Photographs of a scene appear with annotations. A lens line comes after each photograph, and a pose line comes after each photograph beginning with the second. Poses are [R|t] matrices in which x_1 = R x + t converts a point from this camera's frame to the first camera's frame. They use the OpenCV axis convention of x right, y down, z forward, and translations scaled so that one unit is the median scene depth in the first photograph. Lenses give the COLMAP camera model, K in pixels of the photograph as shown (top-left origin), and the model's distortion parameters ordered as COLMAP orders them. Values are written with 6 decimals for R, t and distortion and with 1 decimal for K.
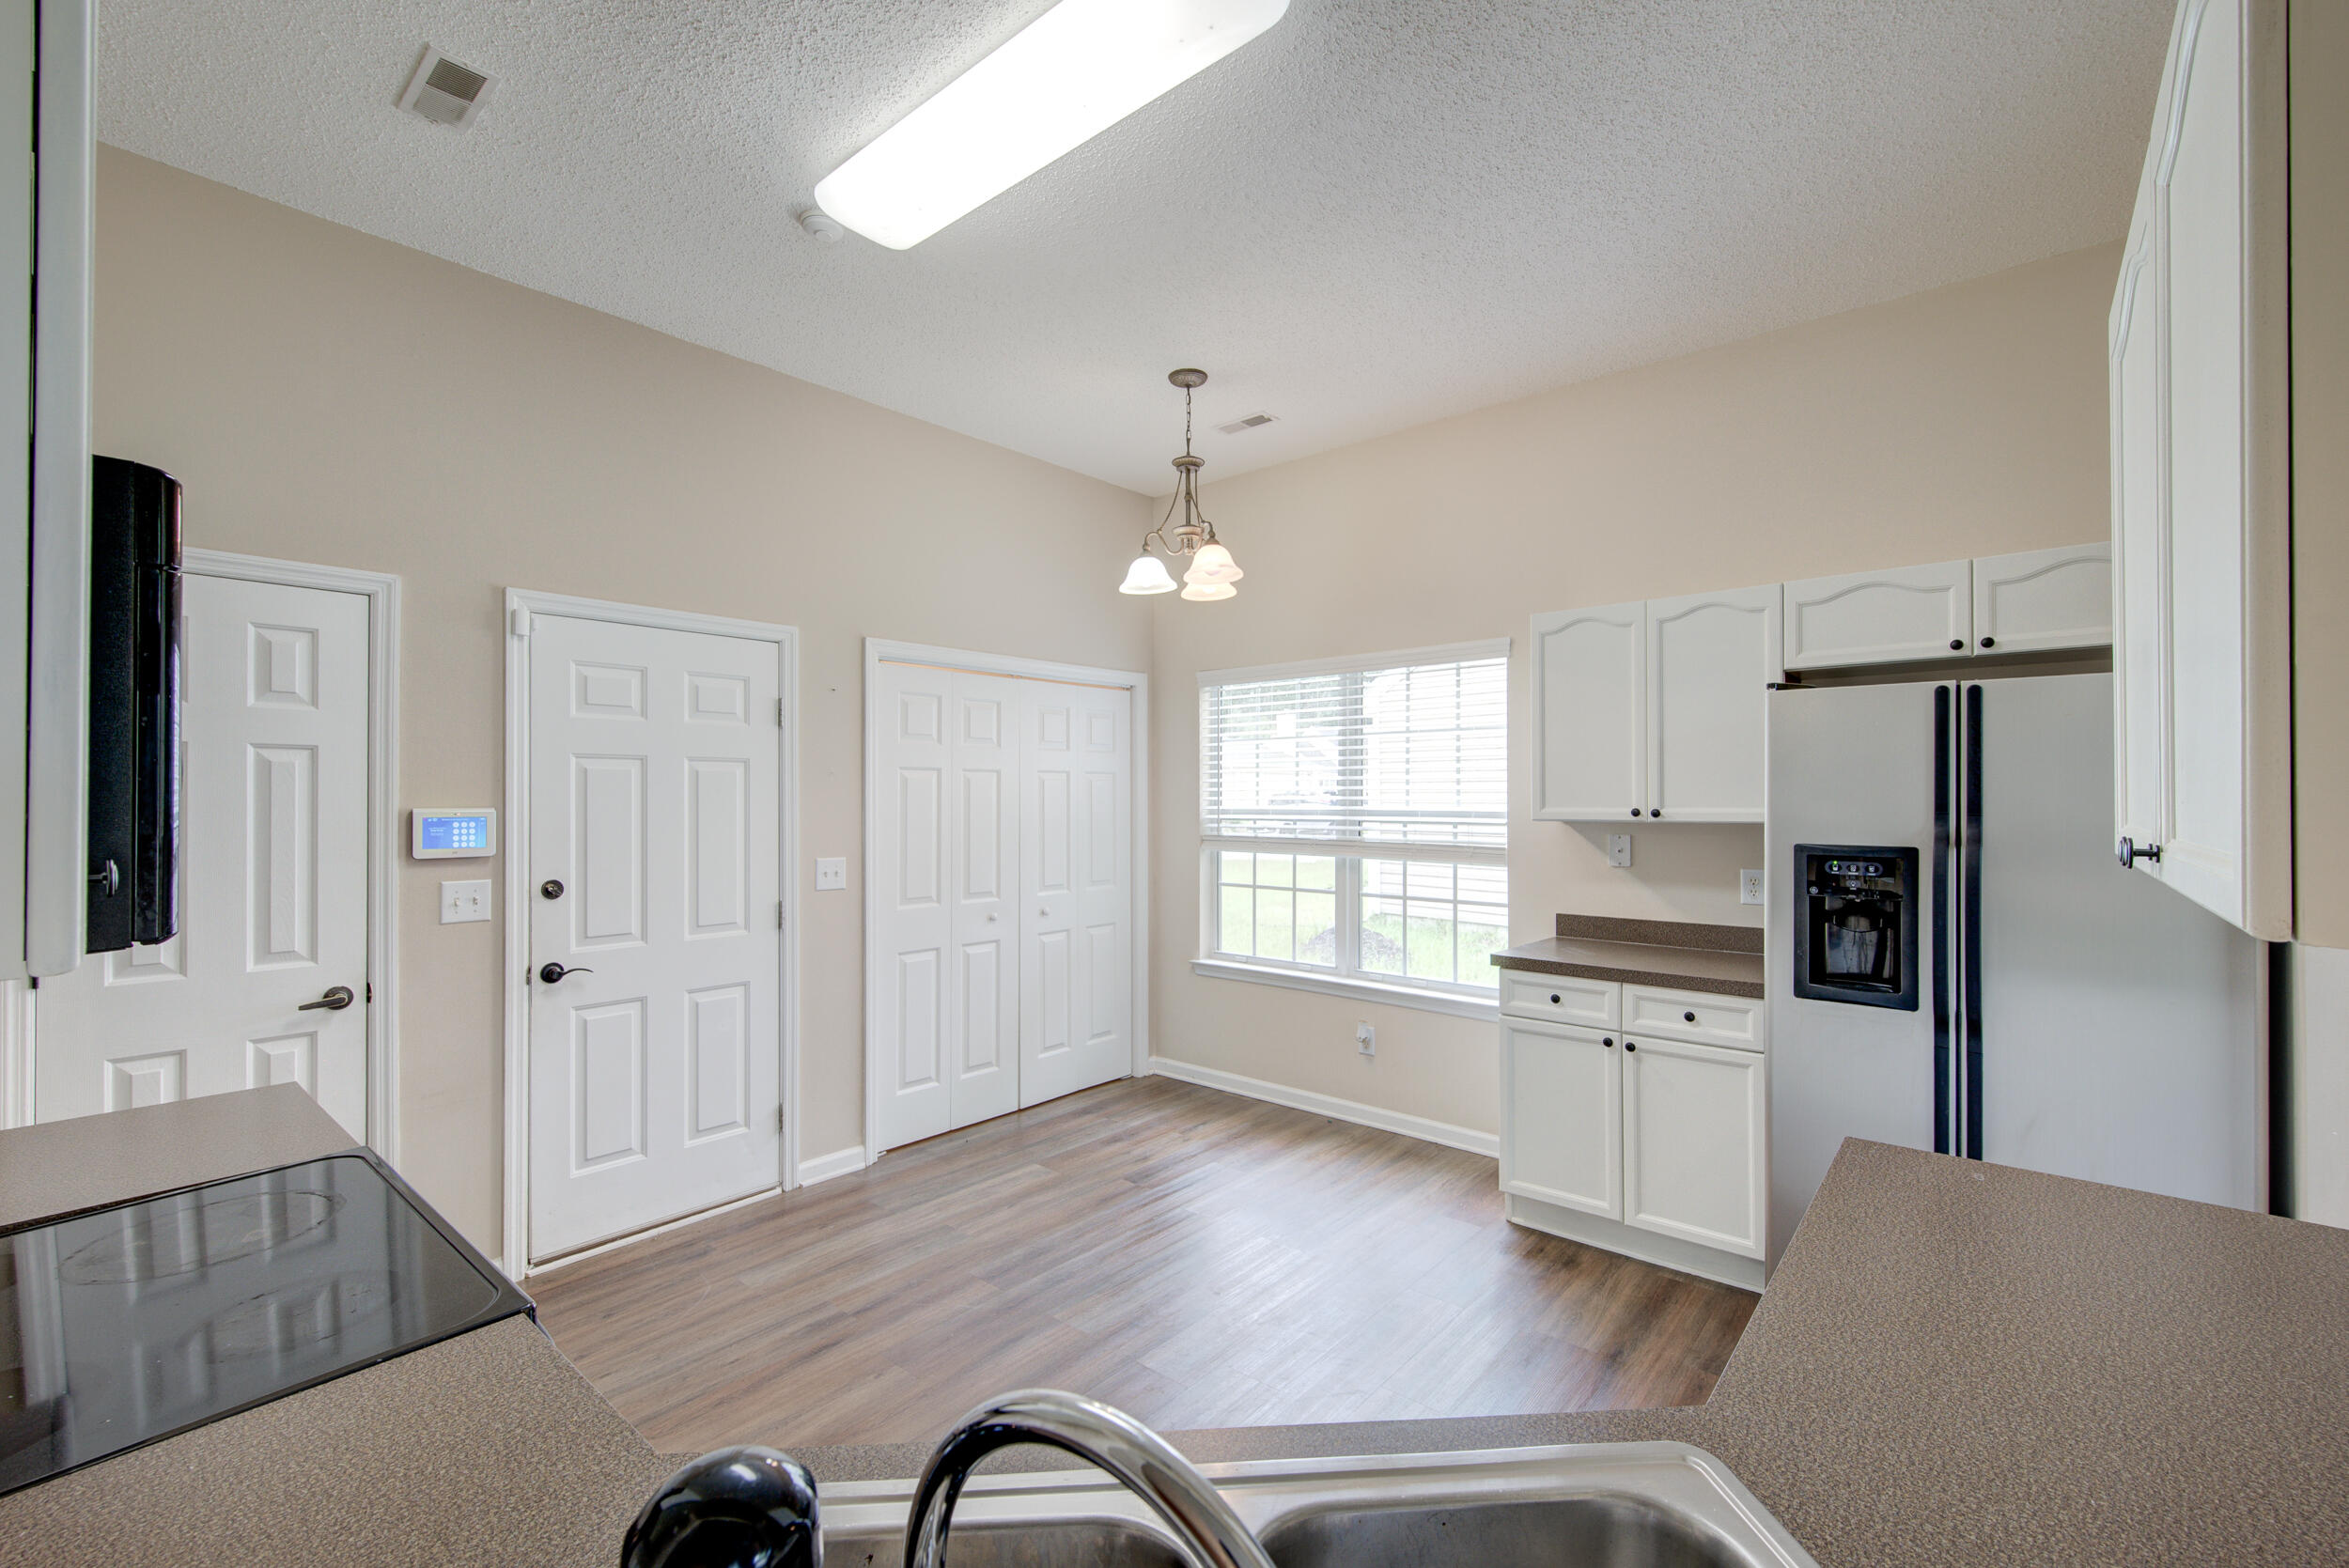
lens RADIAL K [[970.6, 0, 1186.2], [0, 970.6, 791.5], [0, 0, 1]] dist [0.008237, -0.004108]
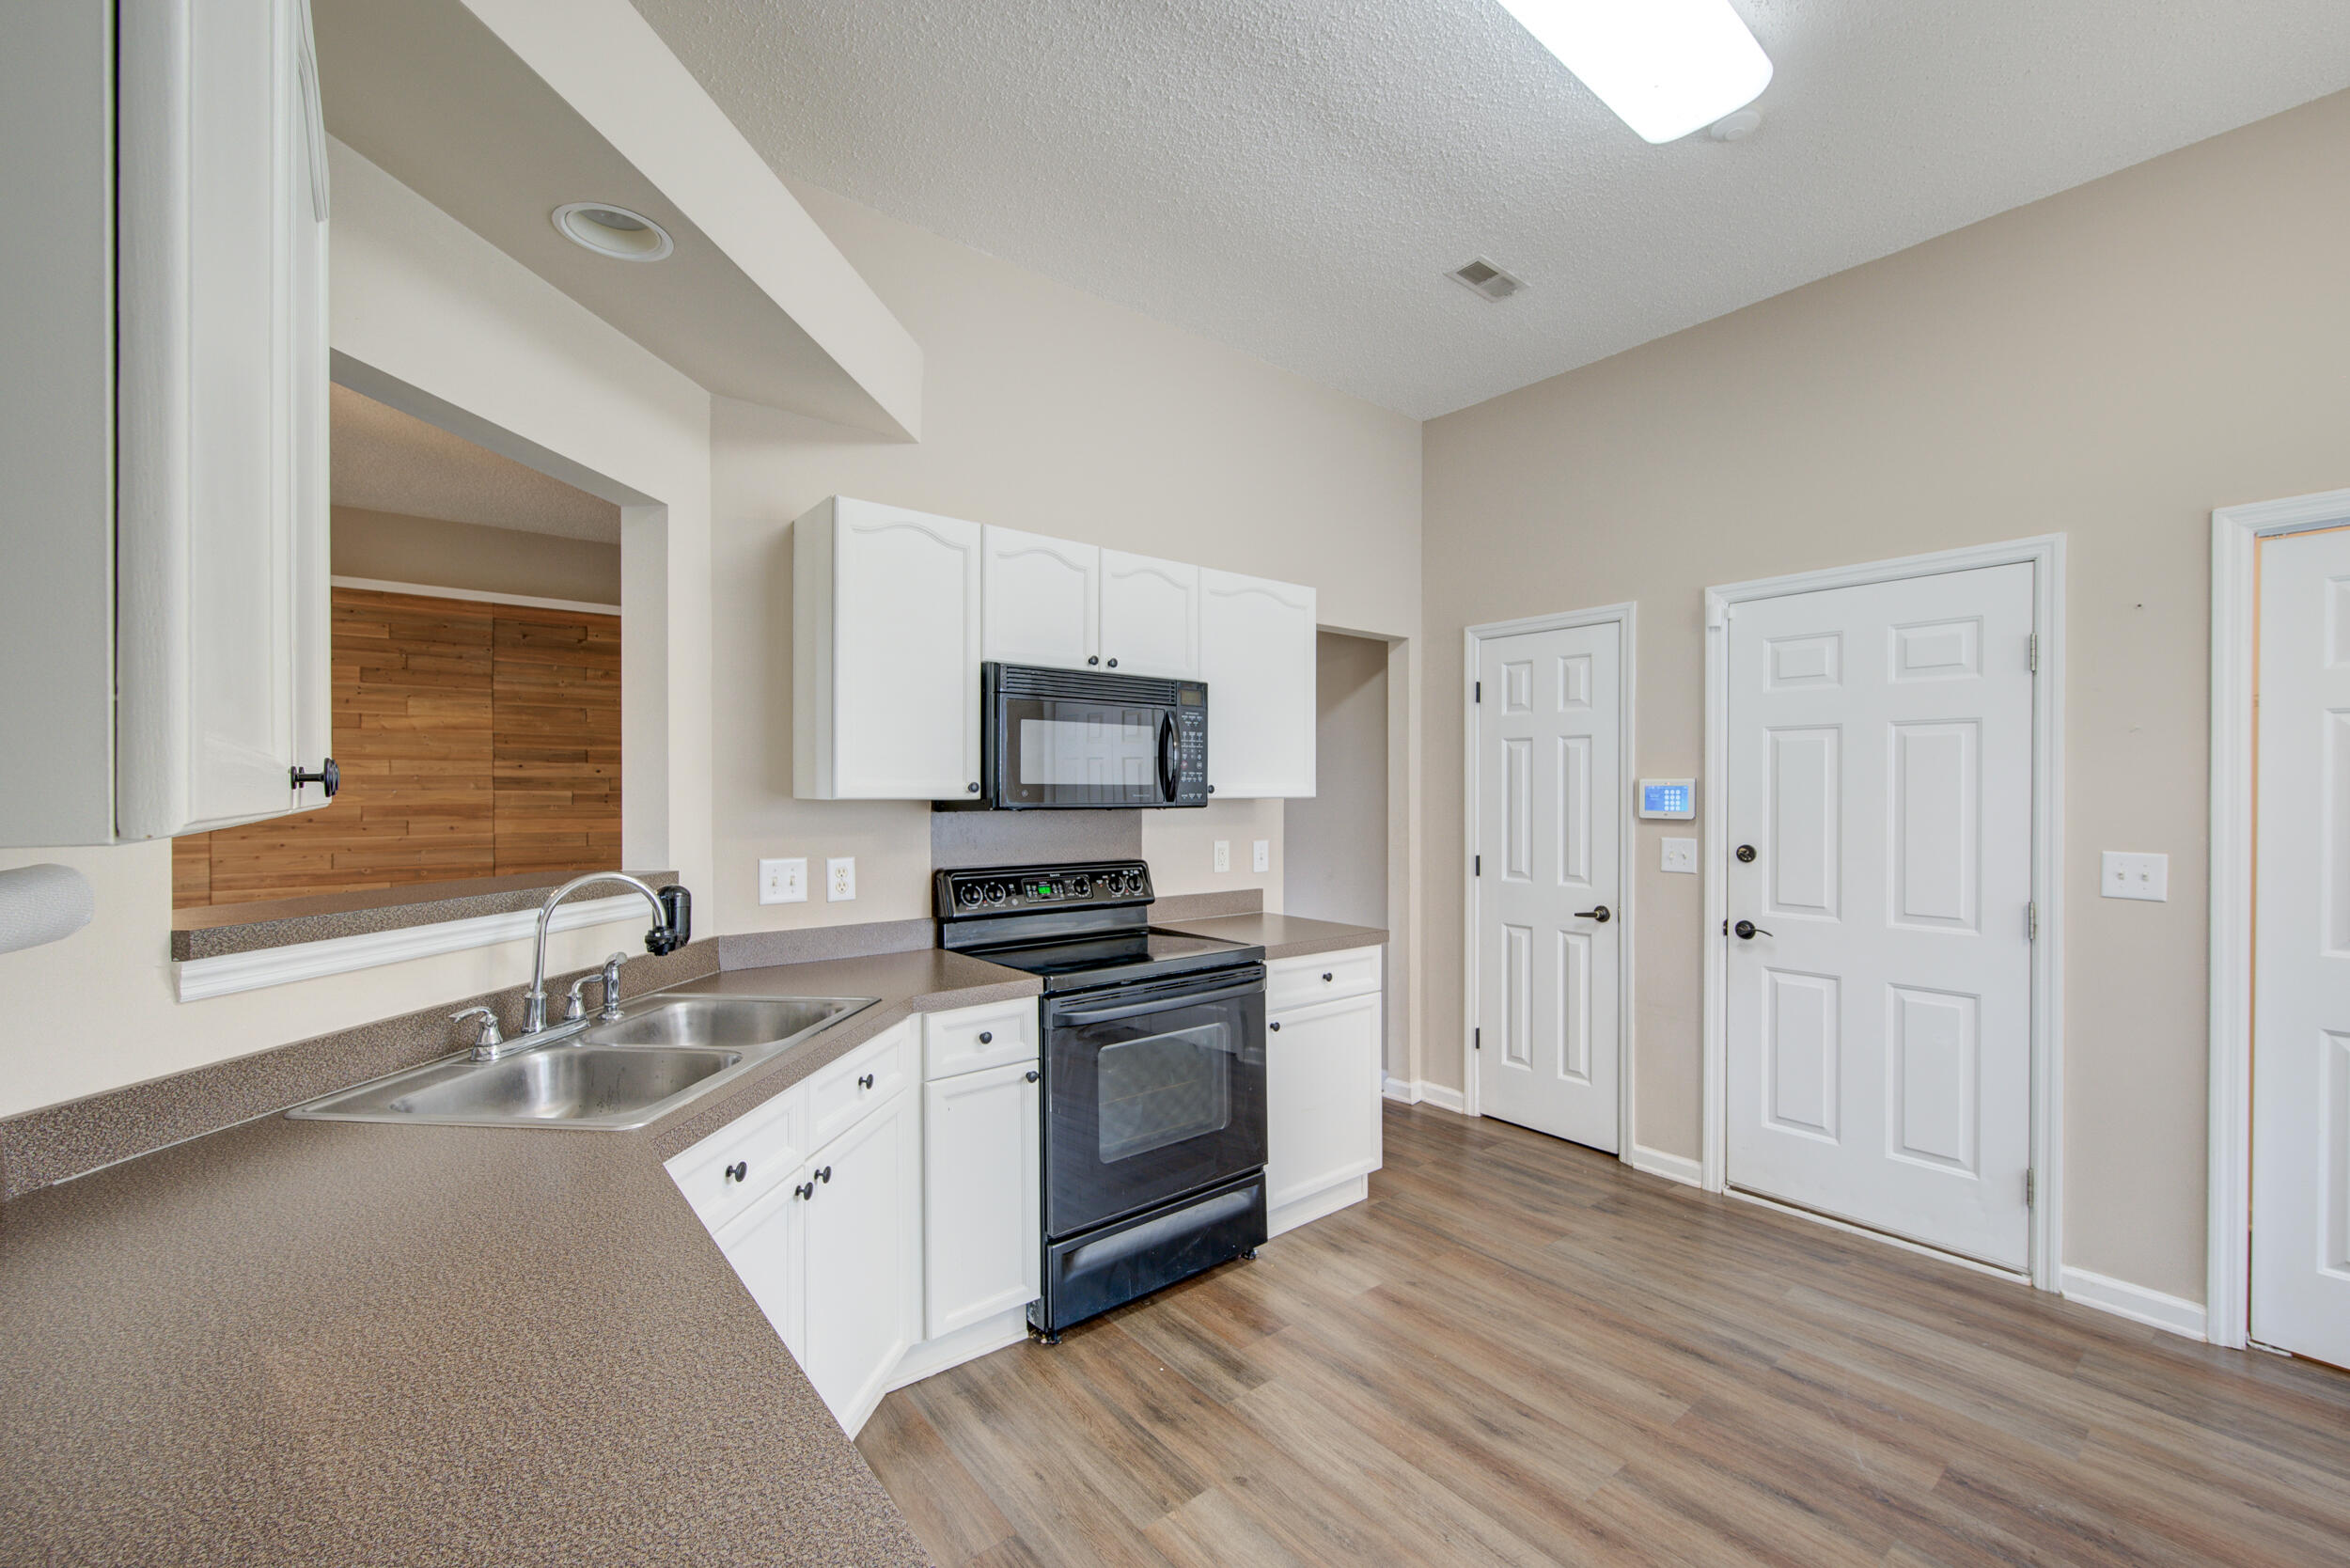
lens RADIAL K [[971.1, 0, 1185.8], [0, 971.1, 792.2], [0, 0, 1]] dist [0.008237, -0.004108]
pose [[-0.188399, 0.007078, -0.982067, 0.458741], [0.007943, 0.999952, 0.005683, 0.018040], [0.982060, -0.006730, -0.188447, 0.506977]]
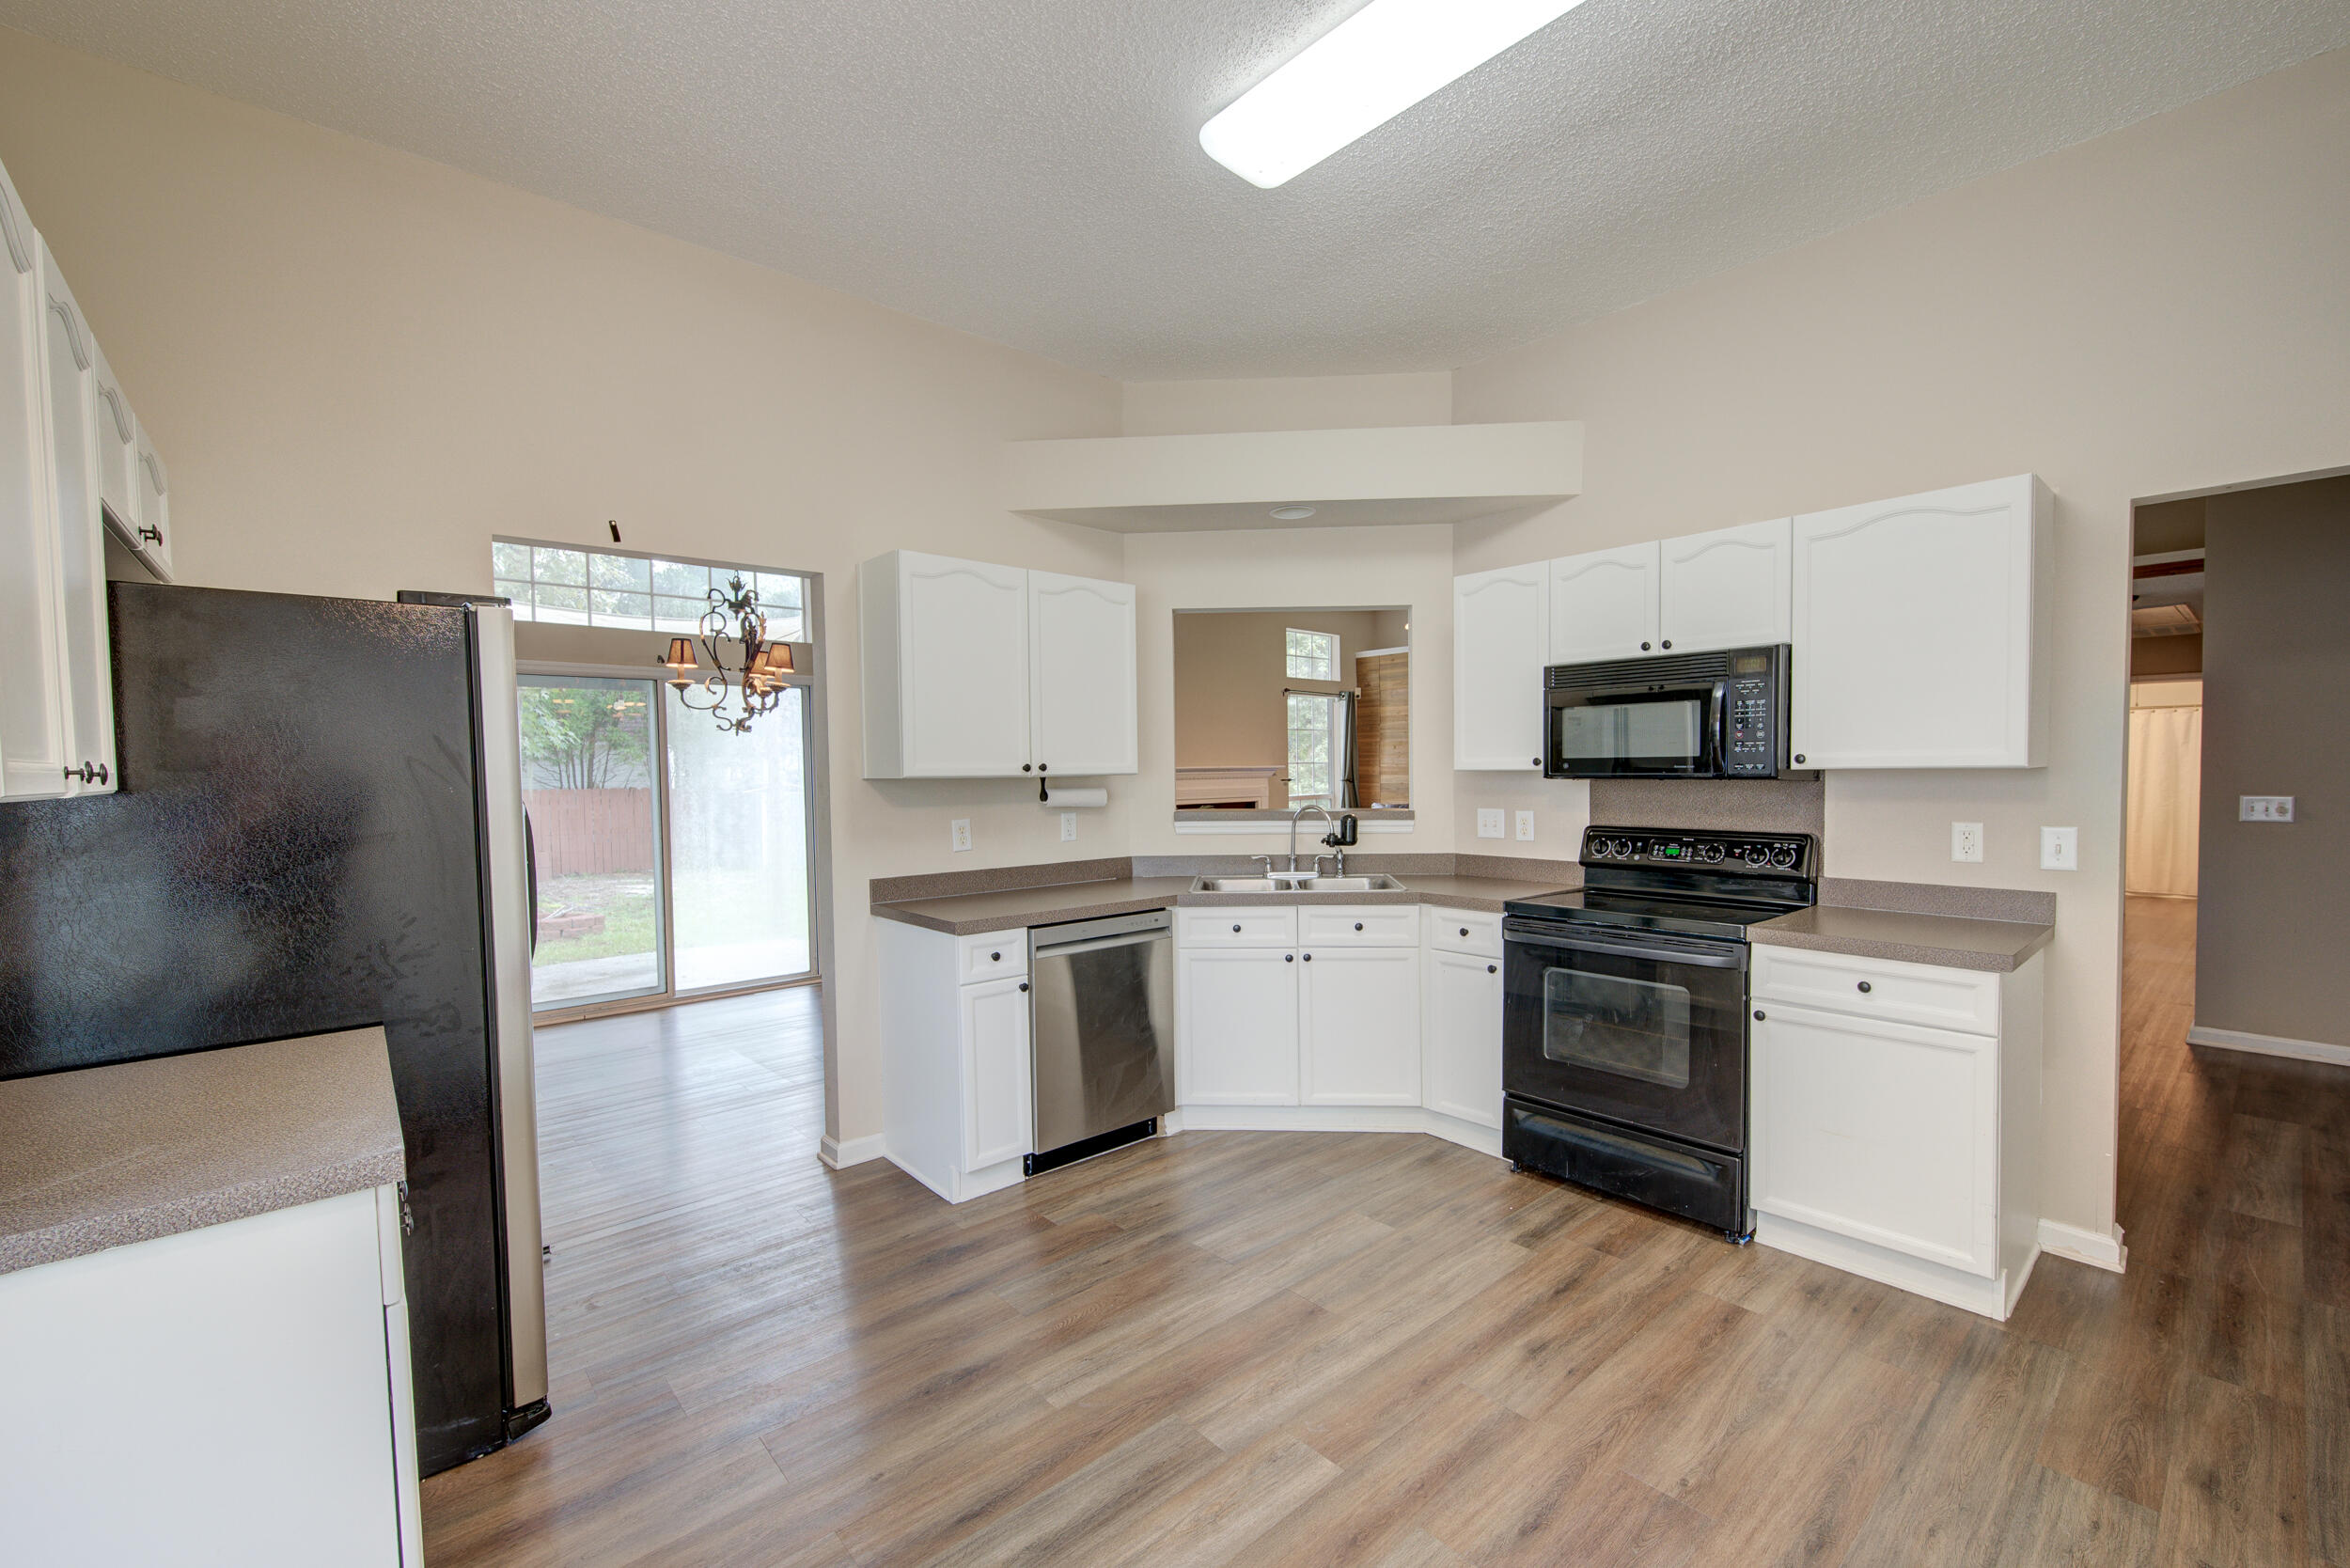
lens RADIAL K [[971.1, 0, 1179.3], [0, 971.1, 799.2], [0, 0, 1]] dist [0.008237, -0.004108]
pose [[-0.987623, 0.010106, 0.156518, -0.030610], [0.014161, 0.999592, 0.024814, 0.026279], [-0.156204, 0.026723, -0.987363, 1.244757]]
